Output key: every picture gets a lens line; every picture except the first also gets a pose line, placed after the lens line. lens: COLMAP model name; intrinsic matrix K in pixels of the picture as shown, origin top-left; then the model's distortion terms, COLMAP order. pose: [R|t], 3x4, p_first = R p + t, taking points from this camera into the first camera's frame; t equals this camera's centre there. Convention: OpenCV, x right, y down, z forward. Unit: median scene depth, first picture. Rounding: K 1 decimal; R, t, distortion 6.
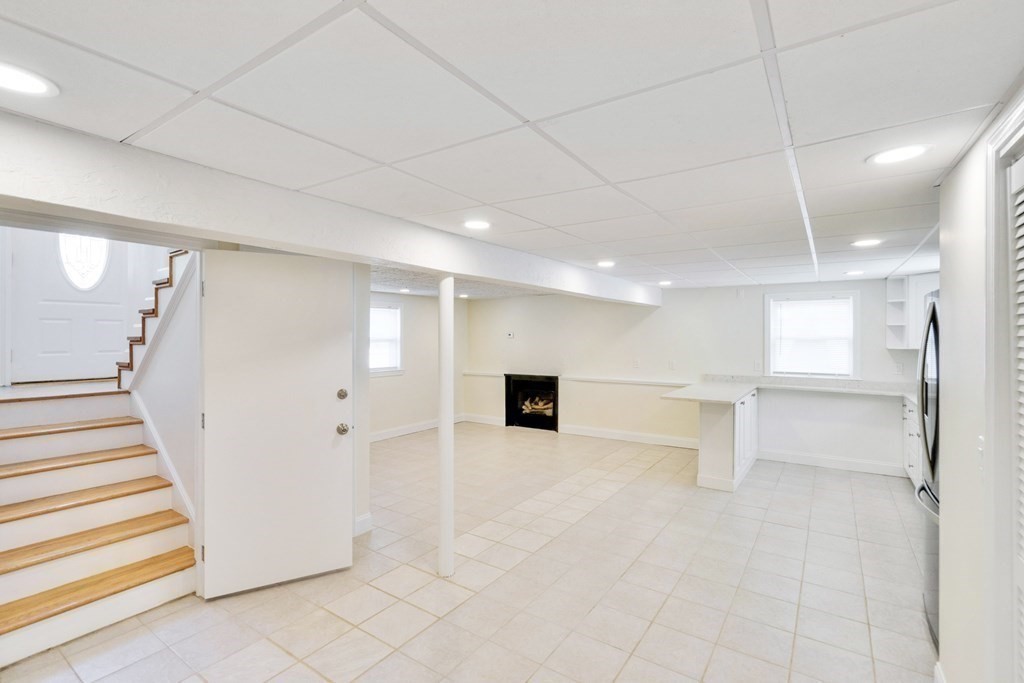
lens RADIAL K [[468.6, 0, 511.0], [0, 468.6, 334.0], [0, 0, 1]] dist [-0.007037, 0.000770]
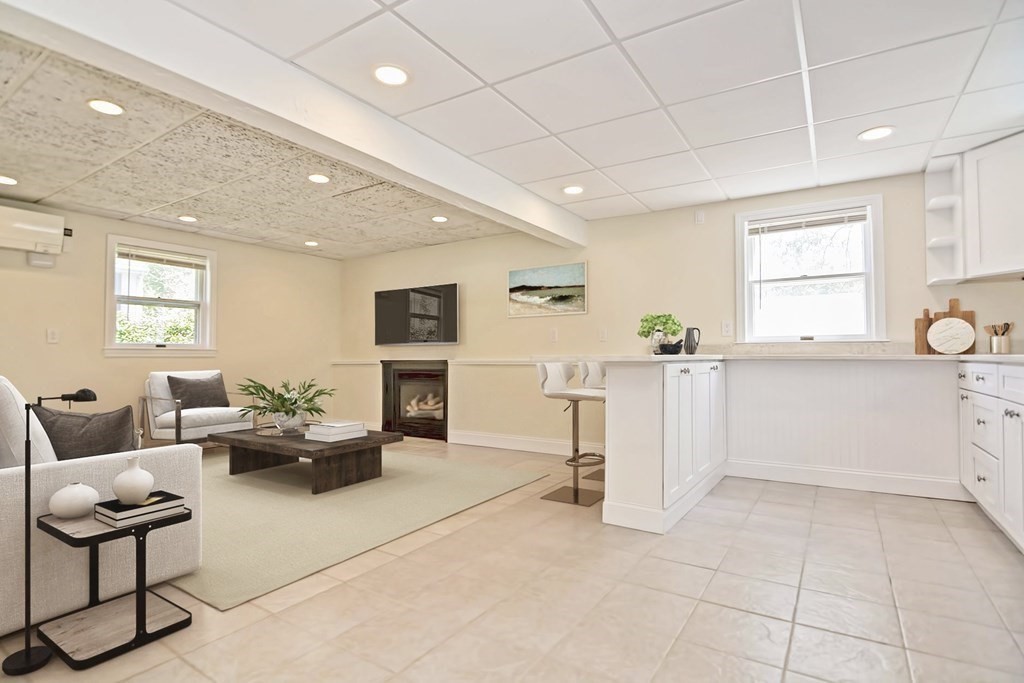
lens RADIAL K [[500.7, 0, 525.7], [0, 500.7, 343.6], [0, 0, 1]] dist [-0.011732, 0.000039]
pose [[0.999214, -0.002022, 0.039589, 0.242053], [0.002884, 0.999760, -0.021732, 0.108284], [-0.039536, 0.021829, 0.998980, 0.352802]]
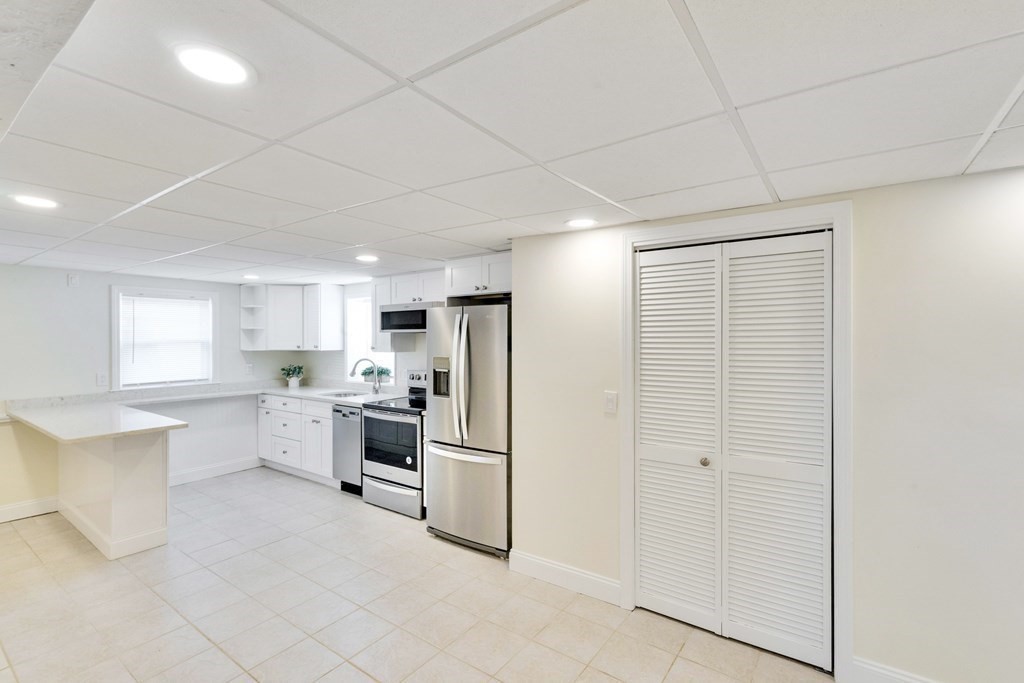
lens RADIAL K [[468.6, 0, 511.0], [0, 468.6, 334.0], [0, 0, 1]] dist [-0.007037, 0.000770]
pose [[0.016988, 0.005677, 0.999840, -0.226123], [0.001932, 0.999982, -0.005711, 0.000818], [-0.999854, 0.002029, 0.016977, 0.341671]]
